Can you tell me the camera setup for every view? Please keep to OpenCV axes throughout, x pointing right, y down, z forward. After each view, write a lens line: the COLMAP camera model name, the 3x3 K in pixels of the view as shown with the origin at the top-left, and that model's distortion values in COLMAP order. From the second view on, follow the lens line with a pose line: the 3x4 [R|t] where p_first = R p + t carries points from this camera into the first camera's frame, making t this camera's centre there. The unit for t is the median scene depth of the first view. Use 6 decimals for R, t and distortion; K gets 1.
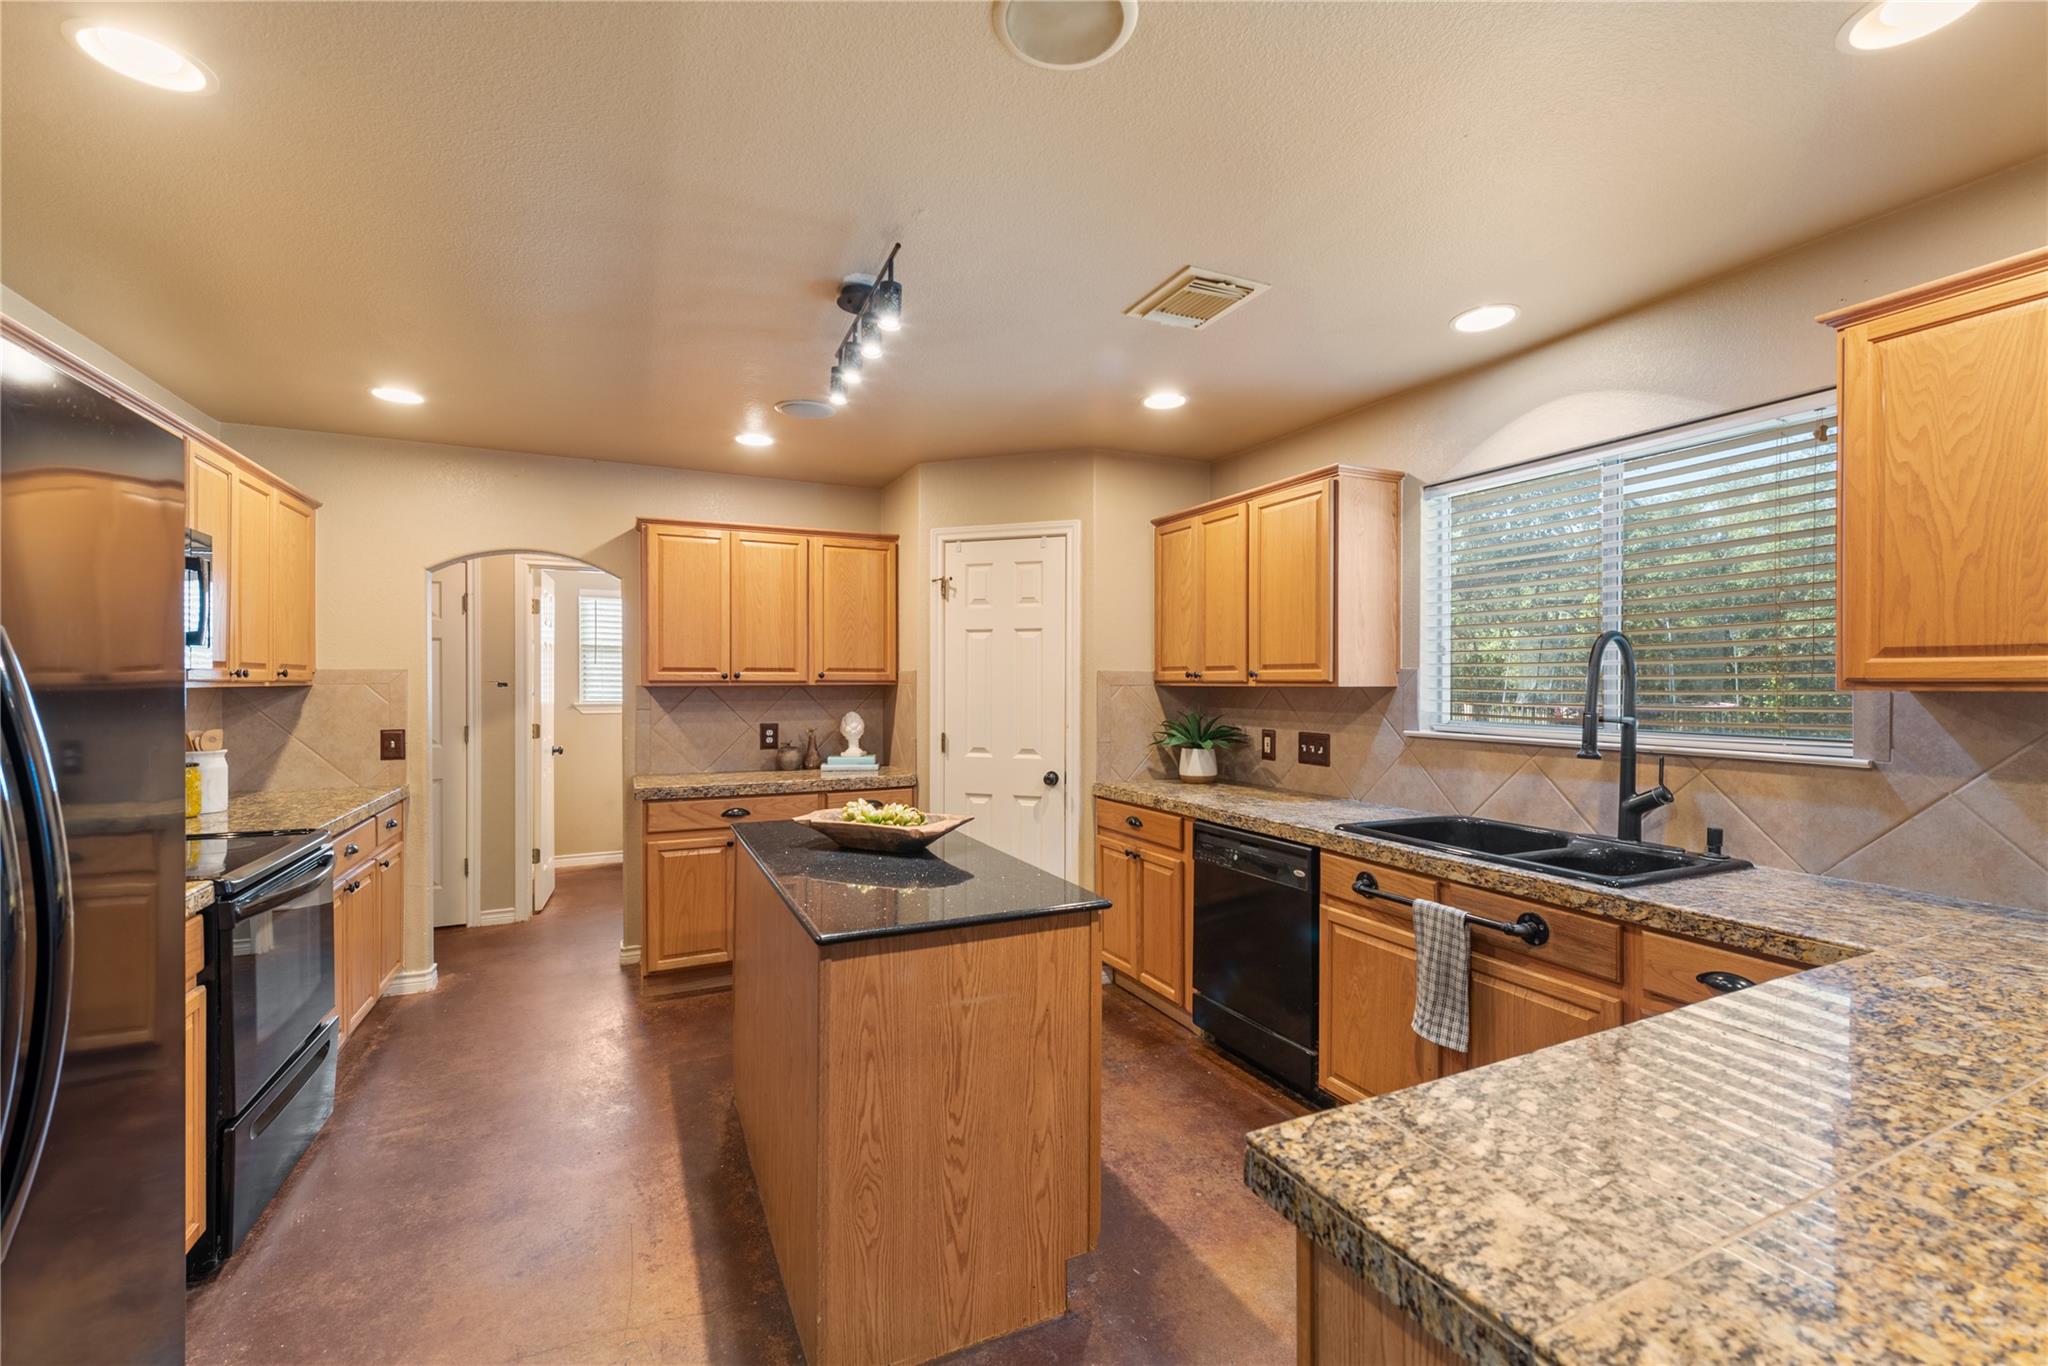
lens RADIAL K [[828.1, 0, 1025.2], [0, 828.1, 682.2], [0, 0, 1]] dist [-0.000768, -0.000642]
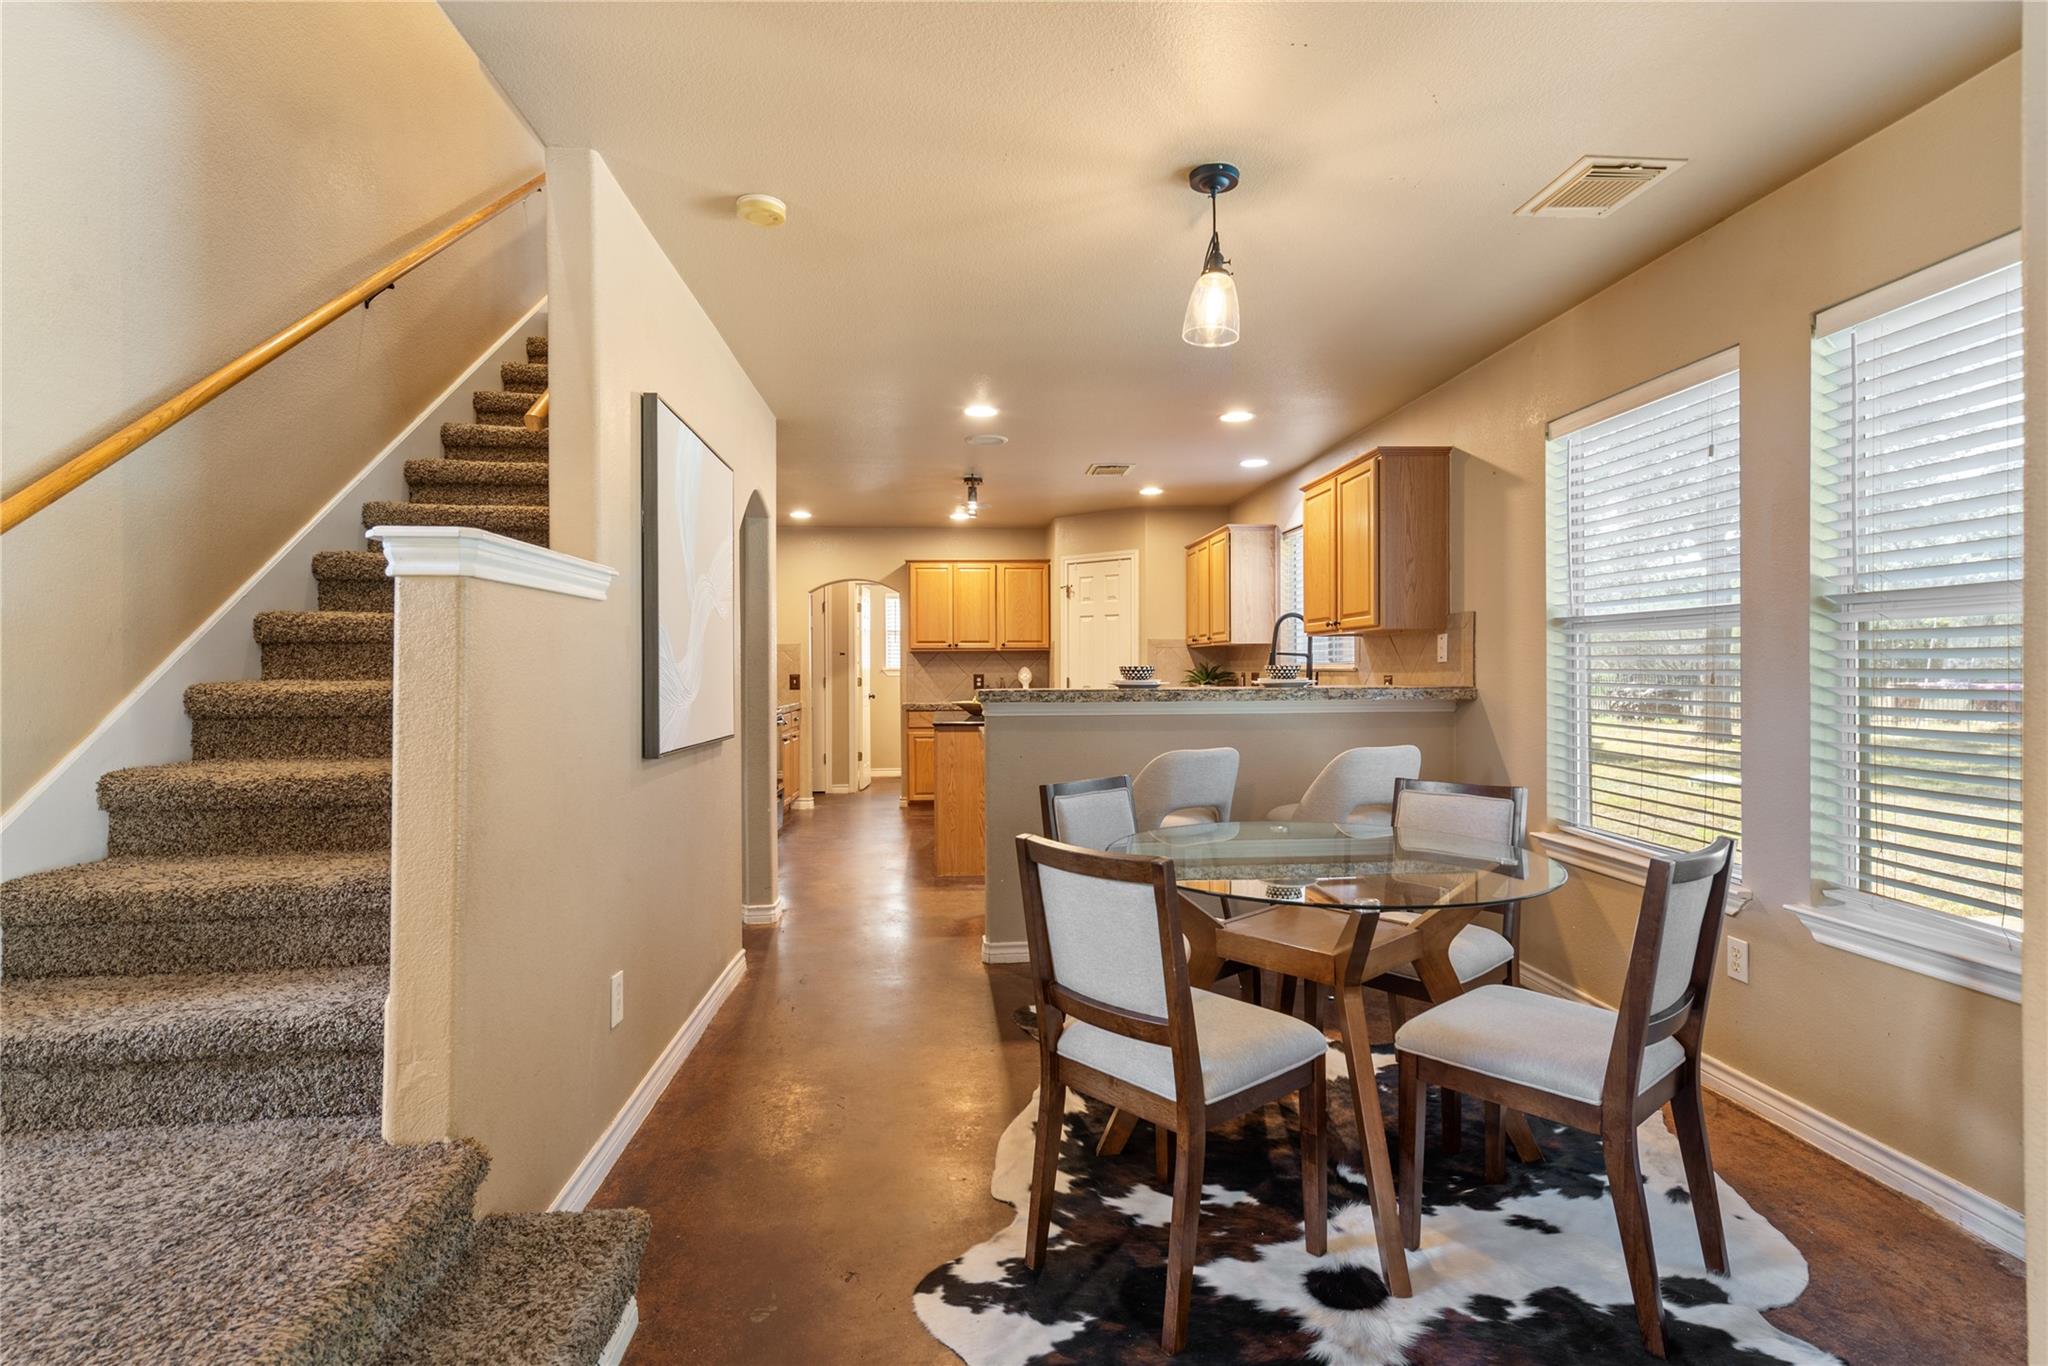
lens RADIAL K [[981.3, 0, 1030.4], [0, 981.3, 672.9], [0, 0, 1]] dist [0.005554, -0.005331]
pose [[0.932056, -0.003419, -0.362298, 0.548243], [0.004952, 0.999982, 0.003304, 0.043984], [0.362280, -0.004874, 0.932056, -0.882288]]
